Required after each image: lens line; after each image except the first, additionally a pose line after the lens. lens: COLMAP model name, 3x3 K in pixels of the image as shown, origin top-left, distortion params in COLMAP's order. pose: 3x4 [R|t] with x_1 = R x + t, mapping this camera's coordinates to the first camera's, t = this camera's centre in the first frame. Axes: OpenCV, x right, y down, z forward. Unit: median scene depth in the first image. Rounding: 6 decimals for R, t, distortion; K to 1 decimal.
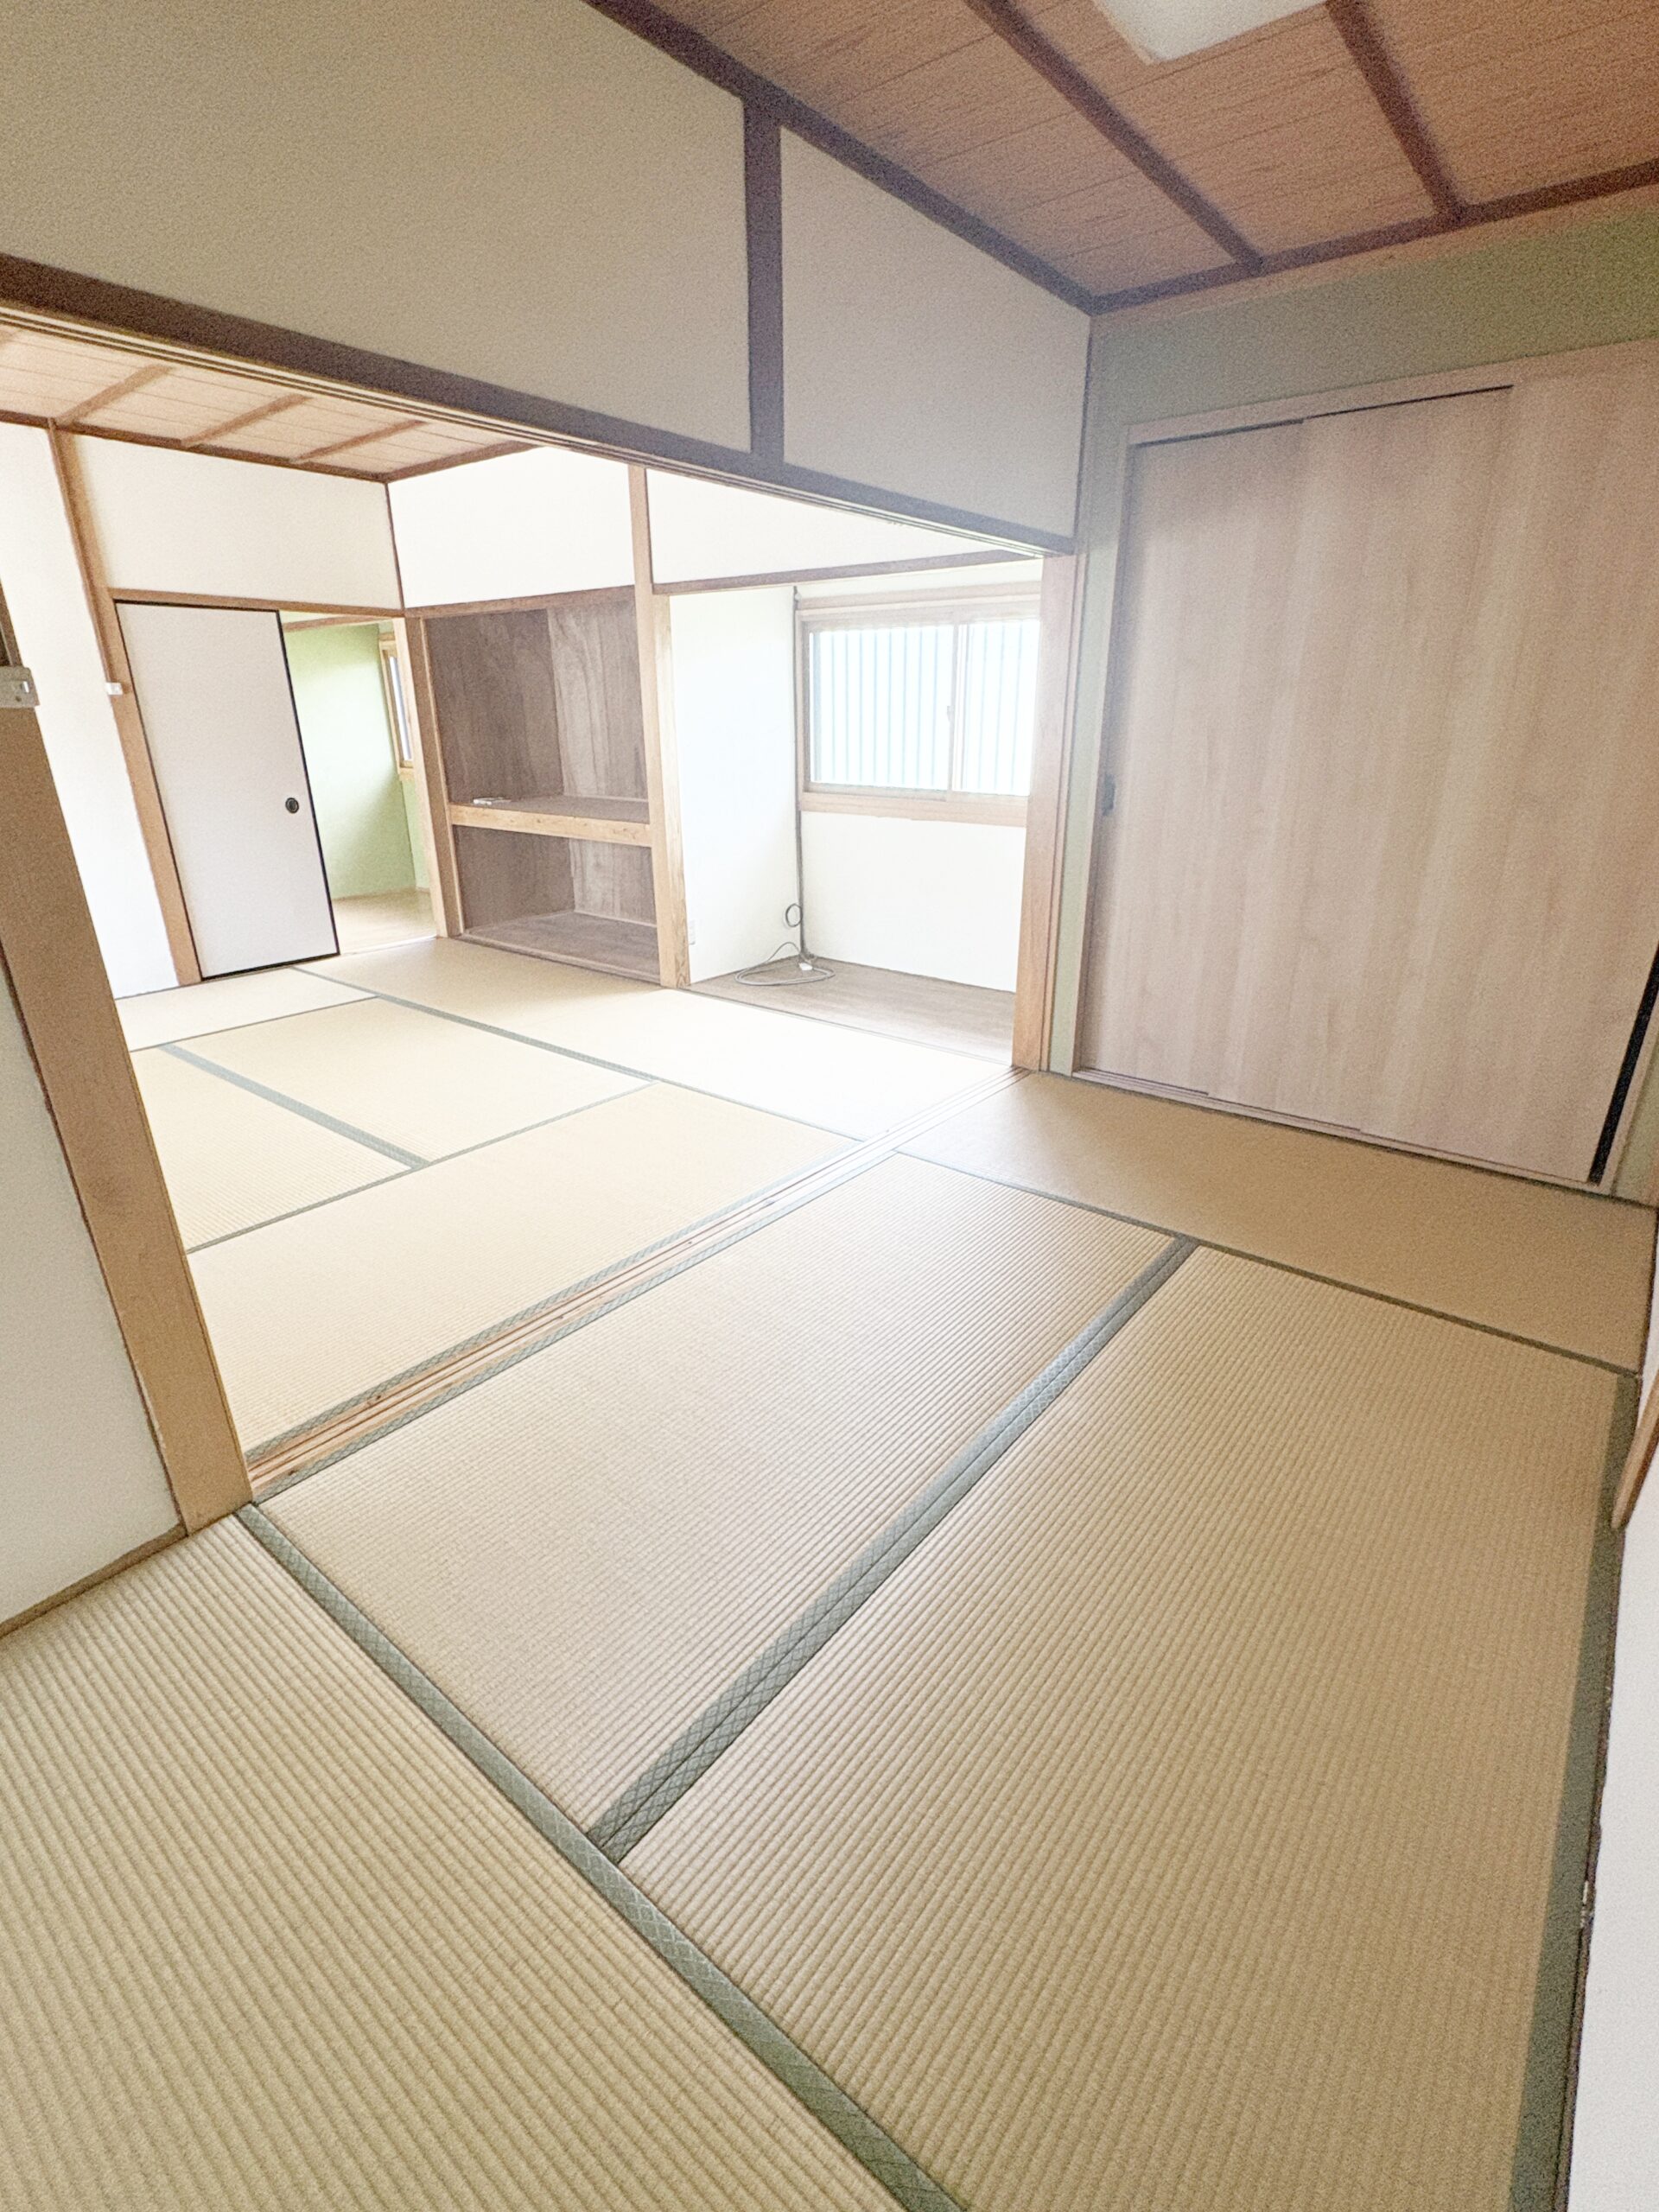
lens RADIAL K [[1018.3, 0, 843.5], [0, 1018.3, 1097.6], [0, 0, 1]] dist [-0.000510, -0.000382]
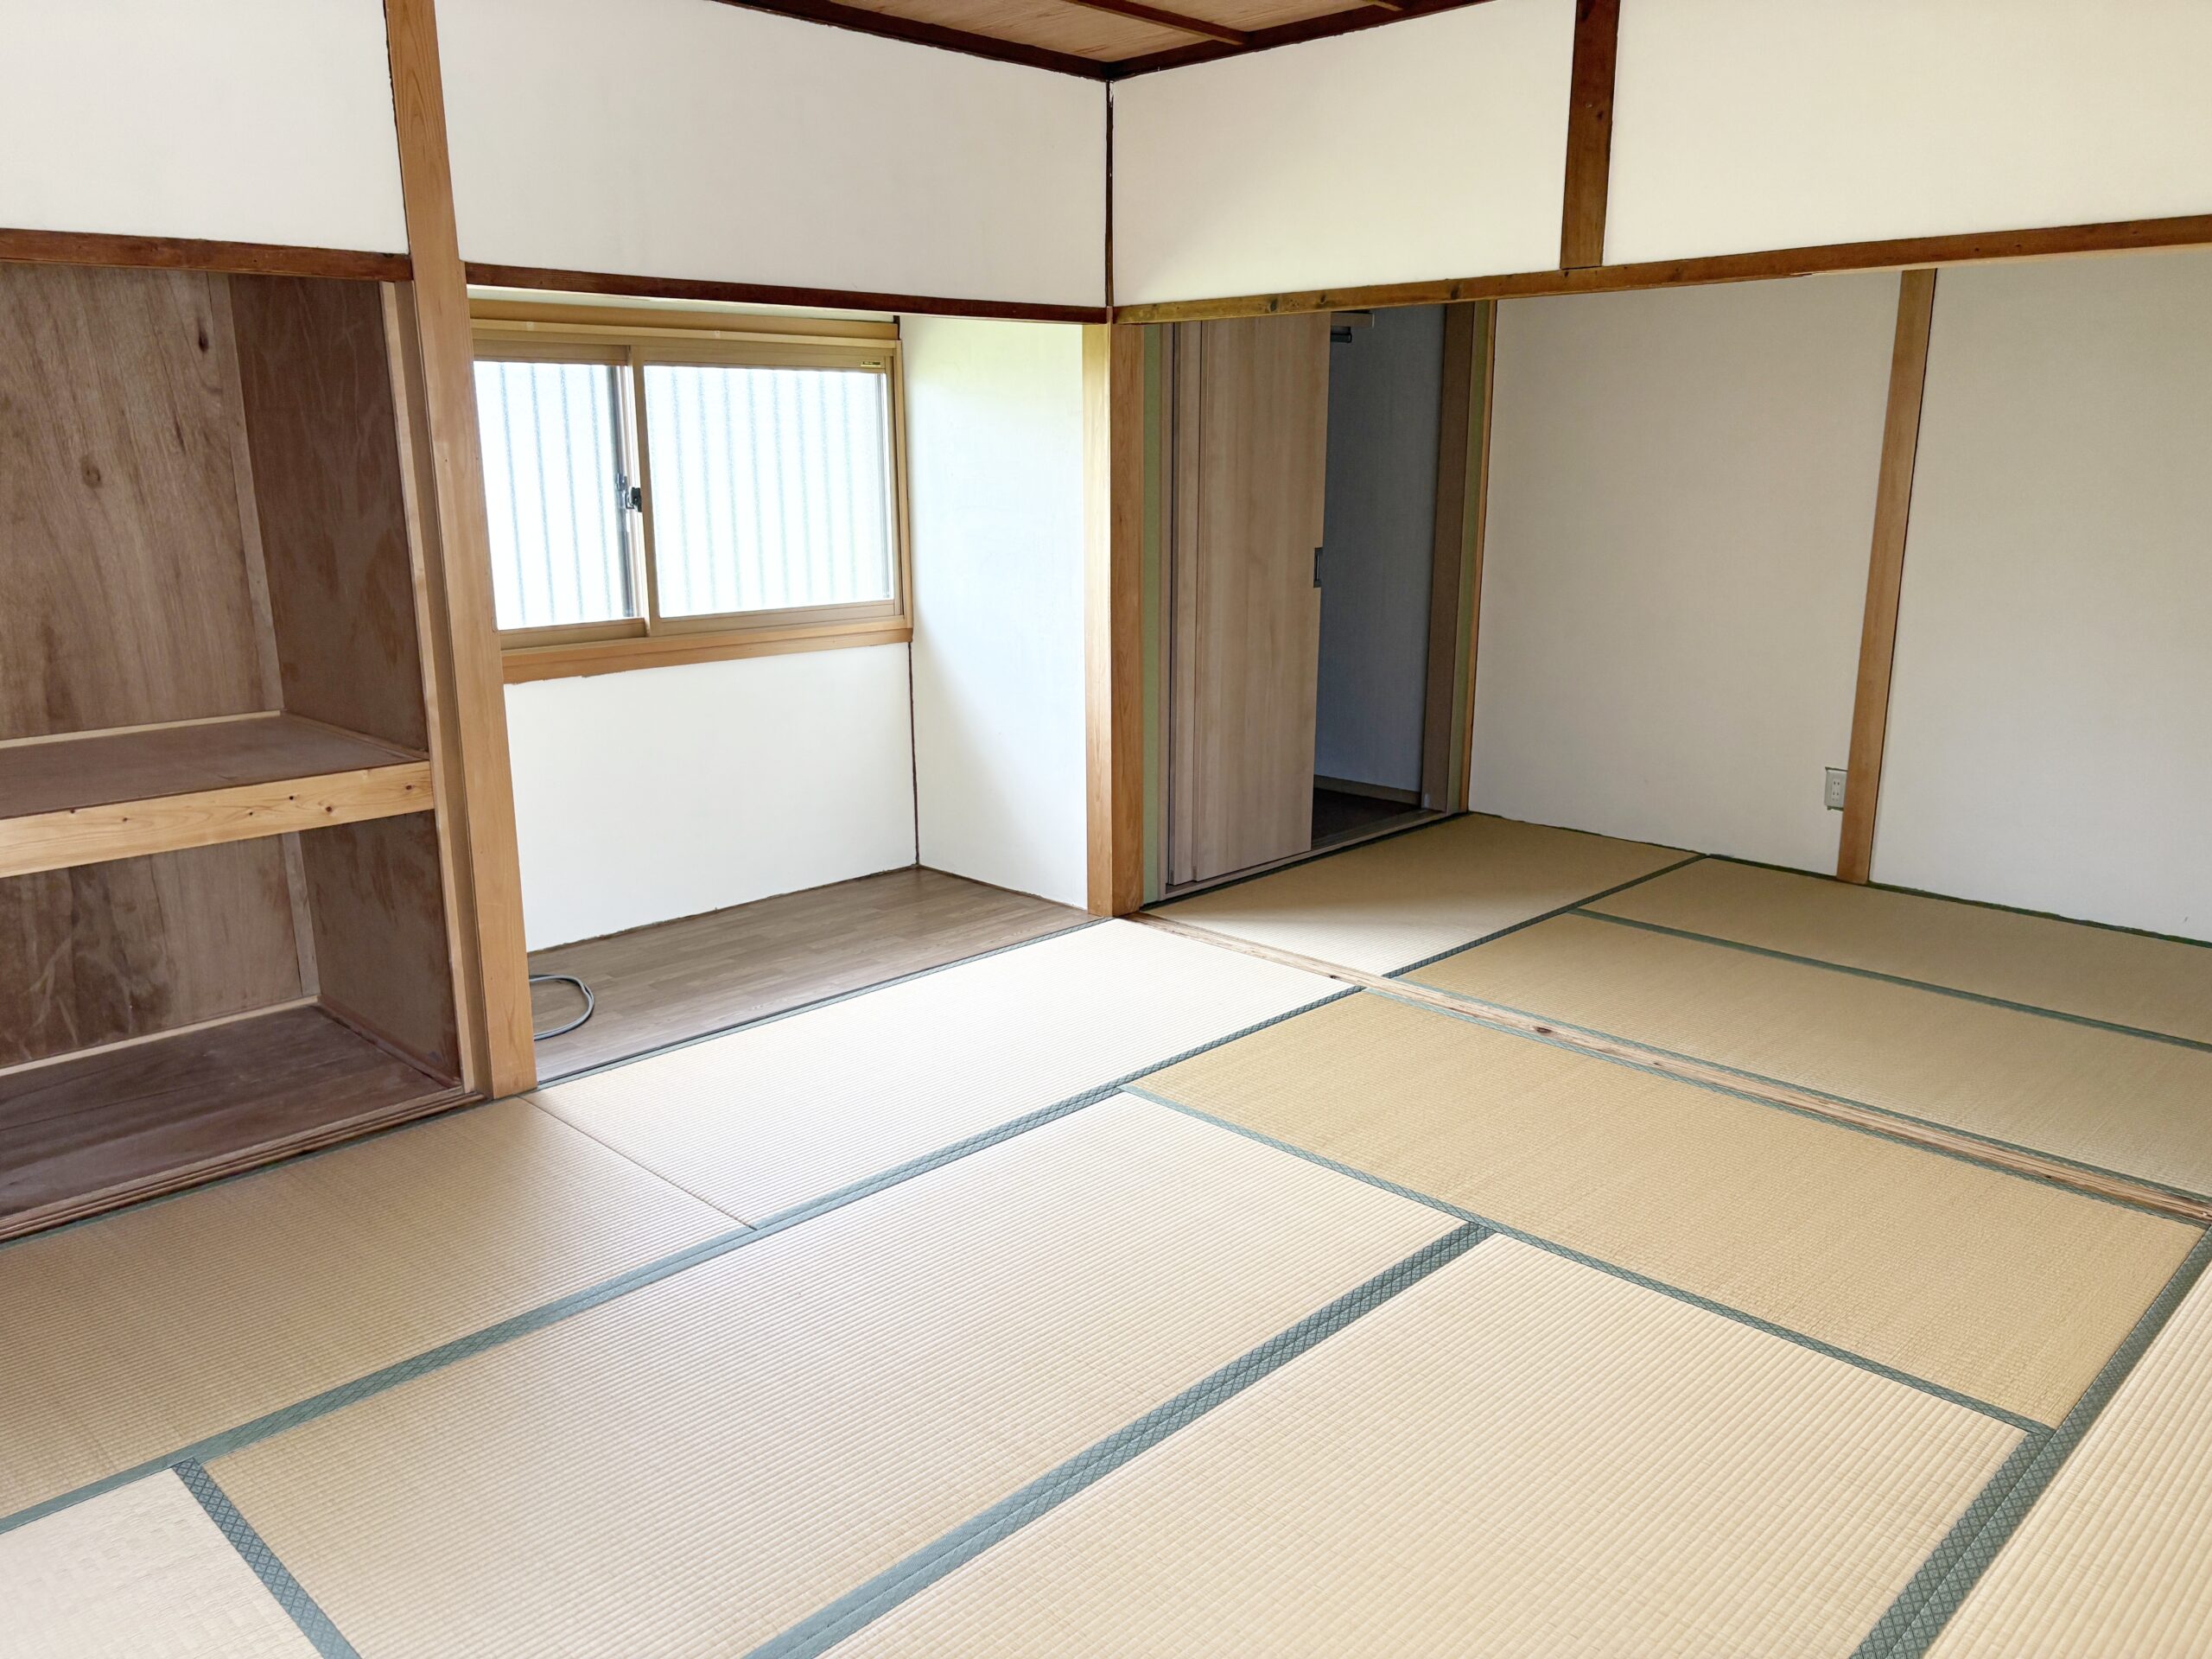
lens RADIAL K [[1672.6, 0, 1105.7], [0, 1672.6, 837.9], [0, 0, 1]] dist [0.034077, -0.030749]
pose [[0.116897, -0.234558, 0.965048, -1.132709], [0.357955, 0.916350, 0.179362, -0.340975], [-0.926393, 0.324477, 0.191079, 0.769410]]
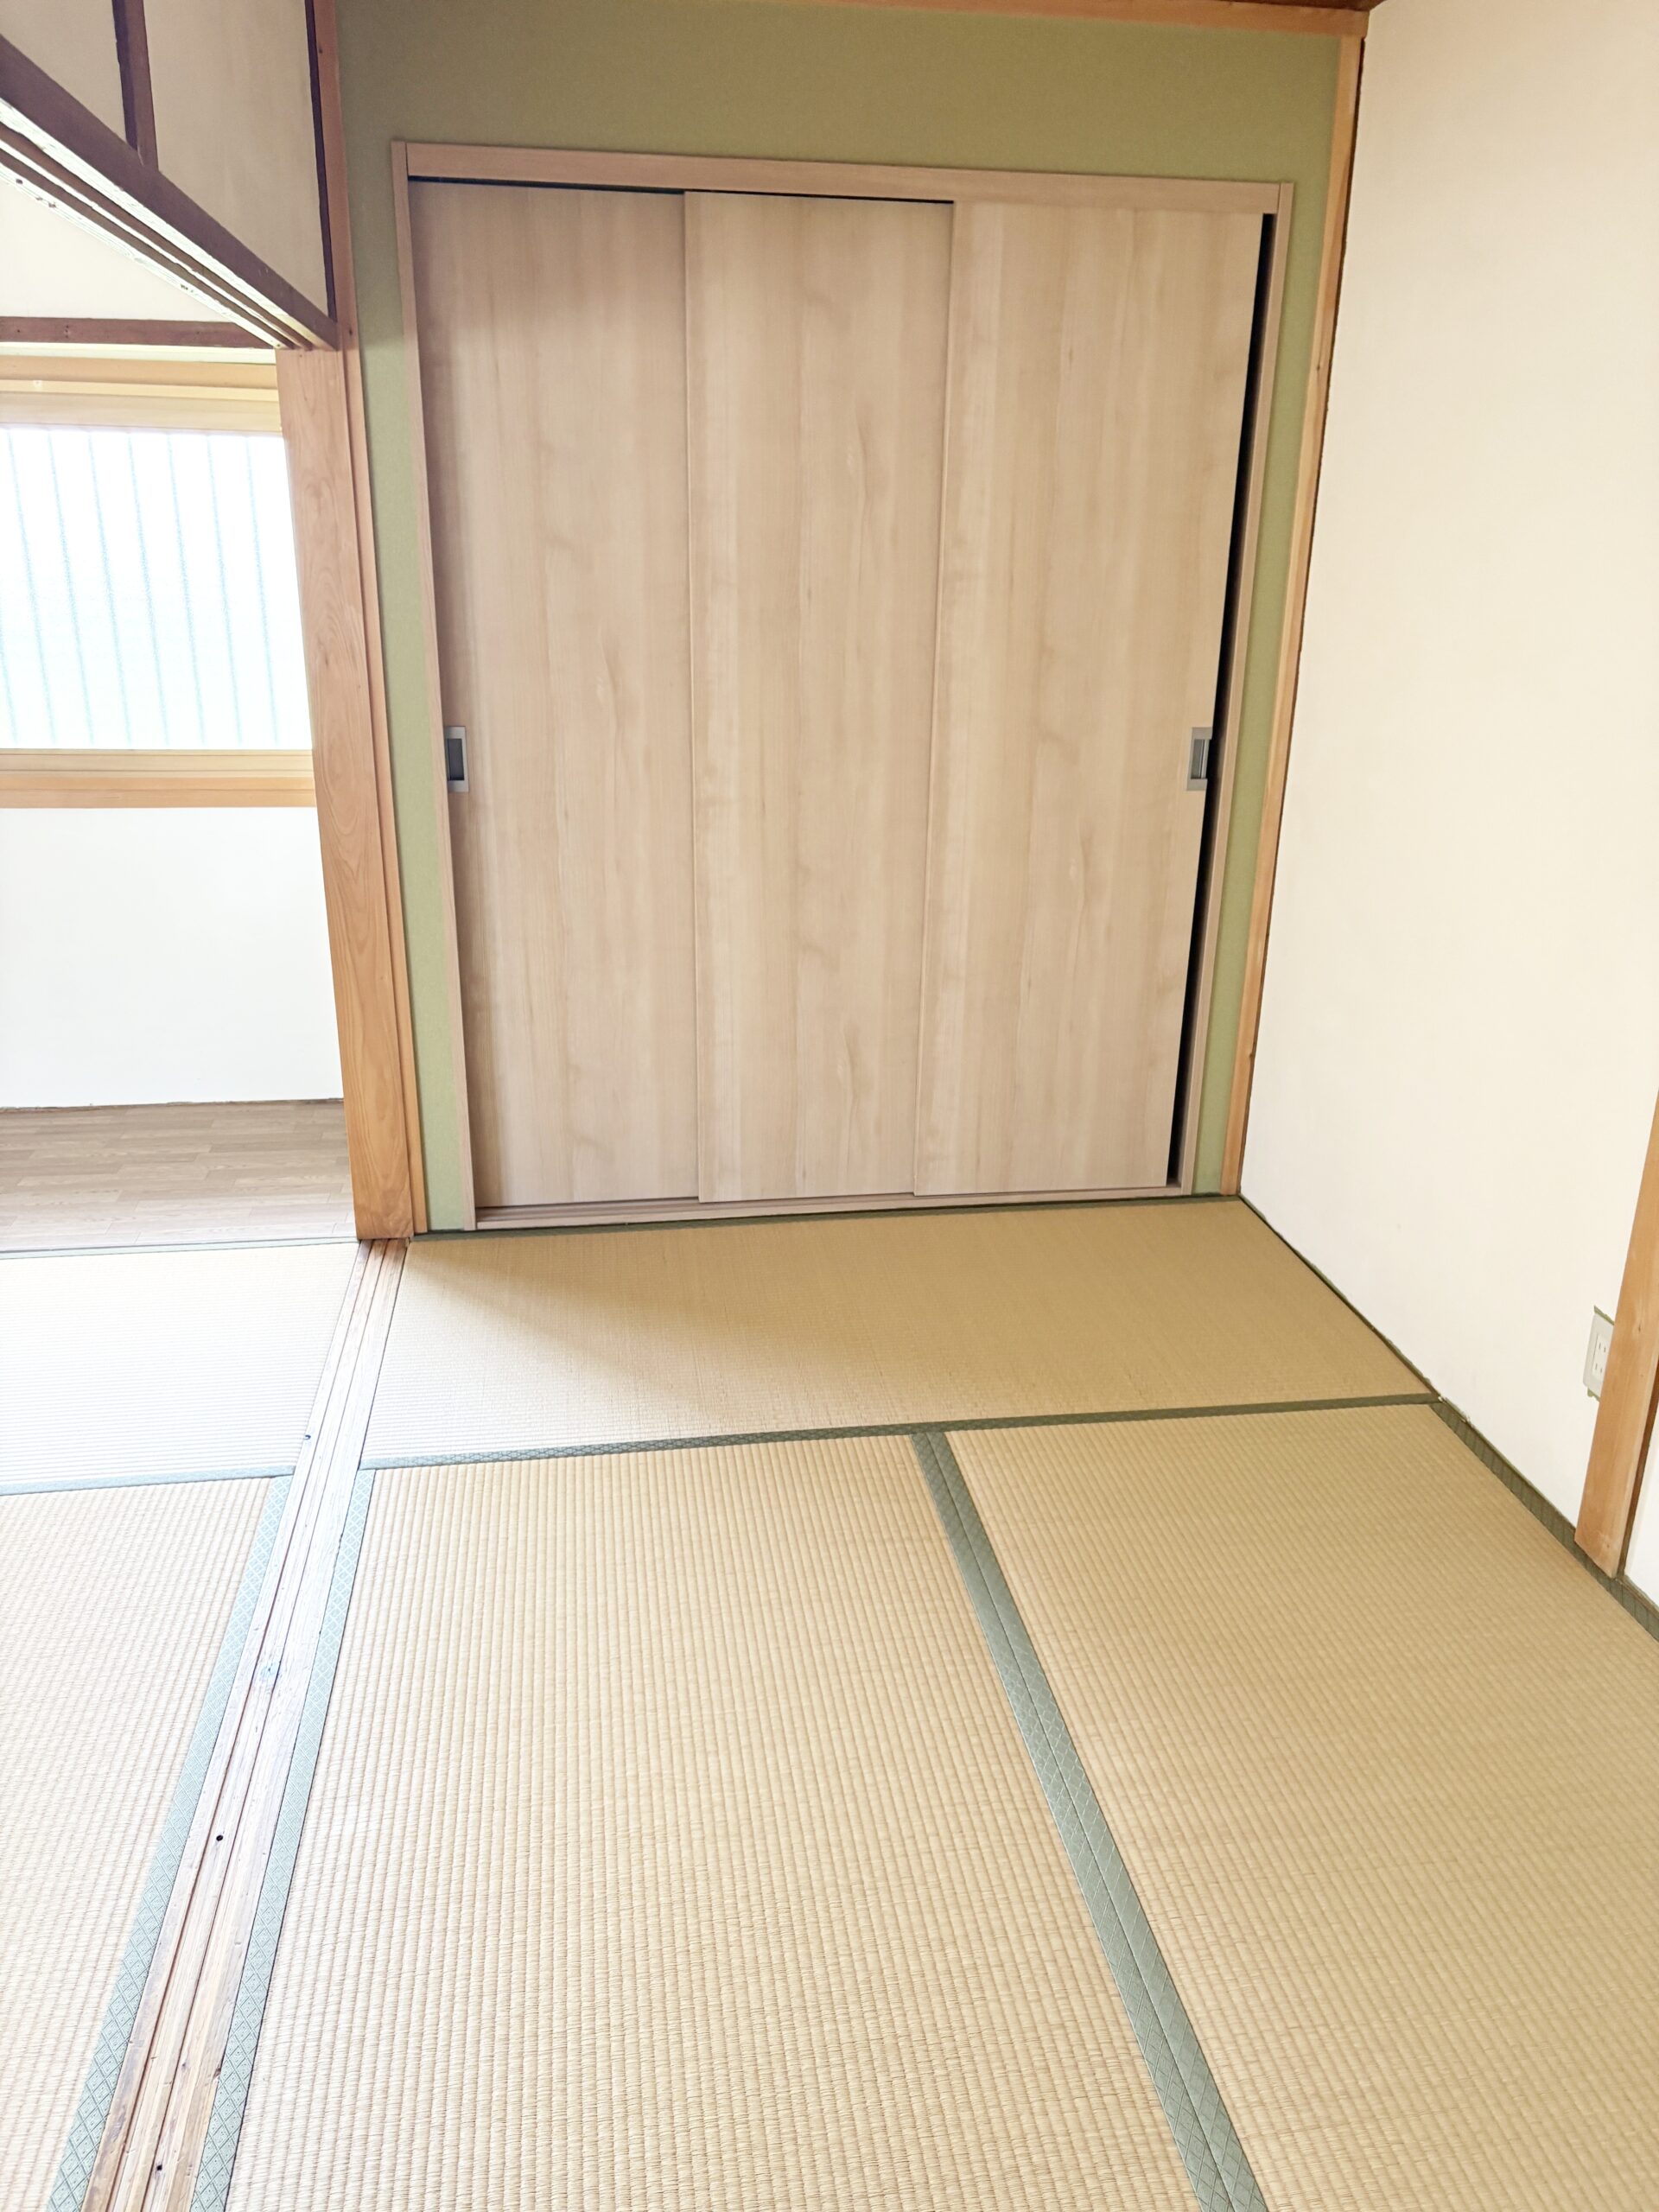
lens RADIAL K [[1672.6, 0, 823.1], [0, 1672.6, 1108.5], [0, 0, 1]] dist [0.034077, -0.030749]
pose [[0.686087, -0.225482, 0.691695, -0.291381], [0.244056, 0.966998, 0.073149, -0.110765], [-0.685362, 0.118626, 0.718476, 0.167537]]
